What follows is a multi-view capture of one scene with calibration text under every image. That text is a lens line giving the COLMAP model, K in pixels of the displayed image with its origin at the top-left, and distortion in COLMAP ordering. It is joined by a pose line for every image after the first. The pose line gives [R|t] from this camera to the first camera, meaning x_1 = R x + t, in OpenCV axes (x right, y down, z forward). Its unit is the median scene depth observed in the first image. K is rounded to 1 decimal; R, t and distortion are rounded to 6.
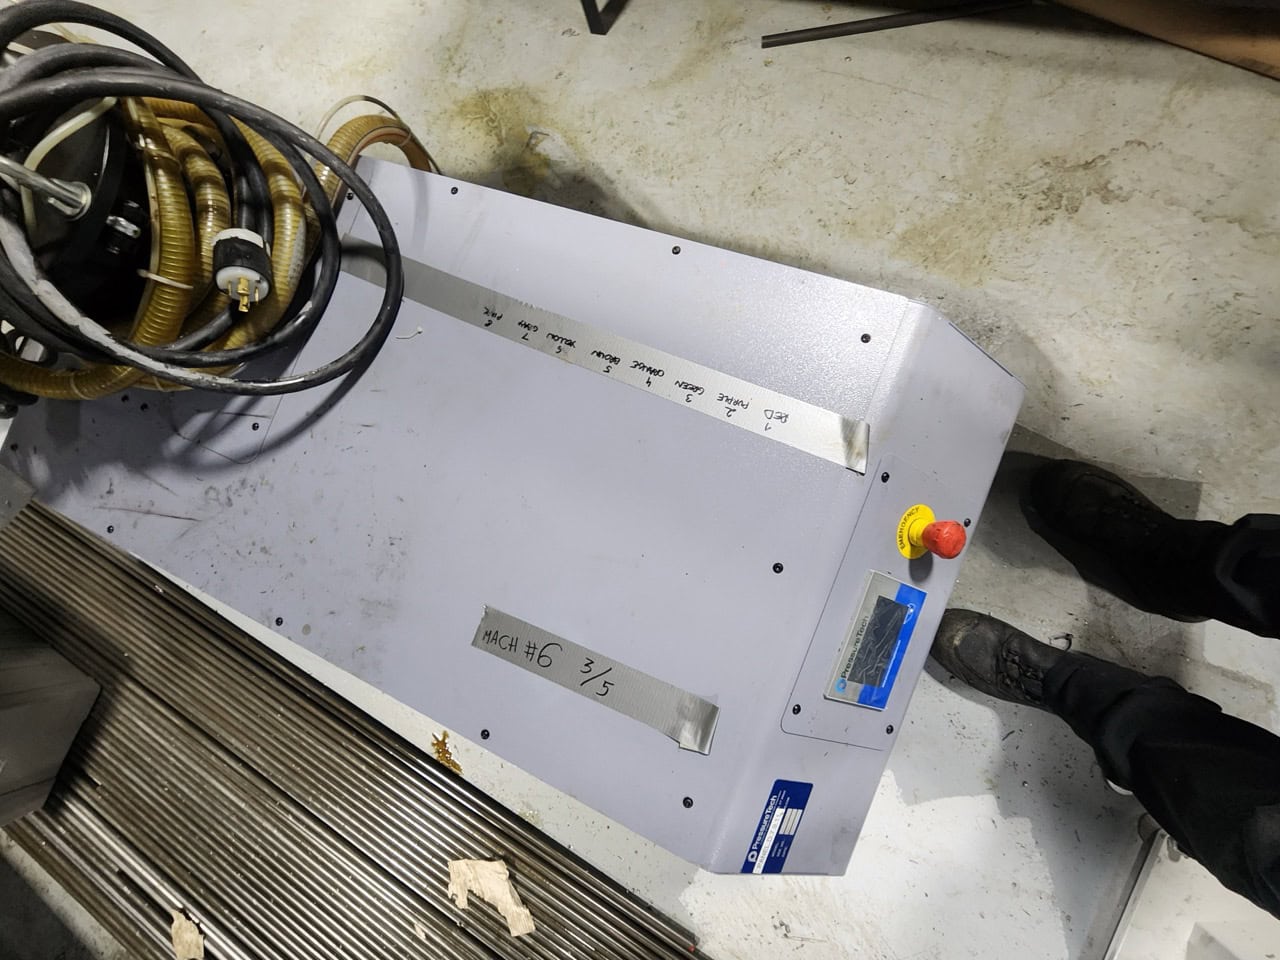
lens RADIAL K [[527.2, 0, 639.1], [0, 527.2, 481.4], [0, 0, 1]] dist [-0.001095, 0.000846]
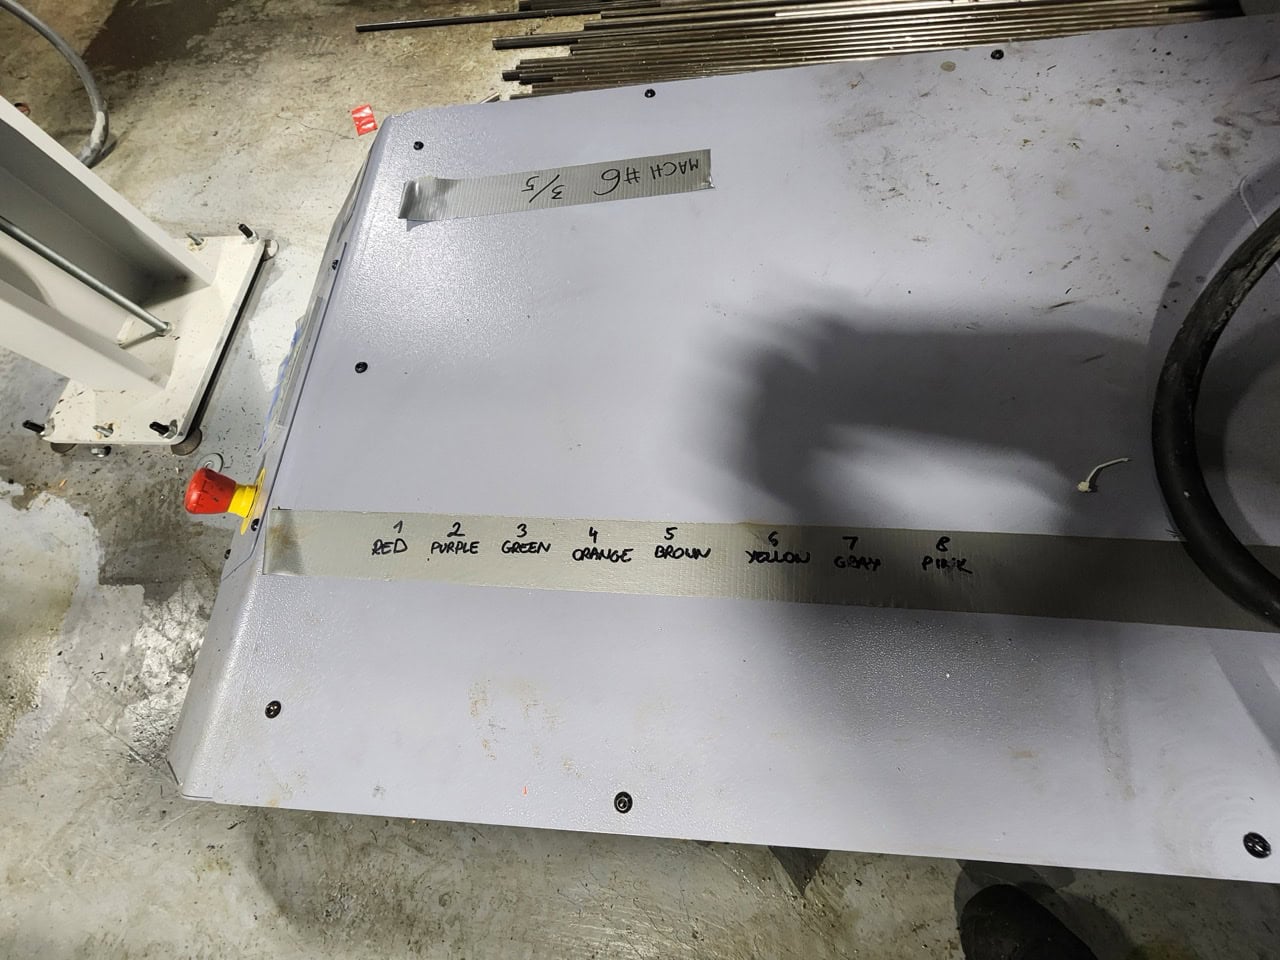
lens RADIAL K [[527.2, 0, 639.1], [0, 527.2, 481.4], [0, 0, 1]] dist [-0.001095, 0.000846]
pose [[-0.885485, 0.427189, 0.182829, -0.163968], [-0.294546, -0.820335, 0.490198, -0.453965], [0.359388, 0.380211, 0.852221, 0.501436]]
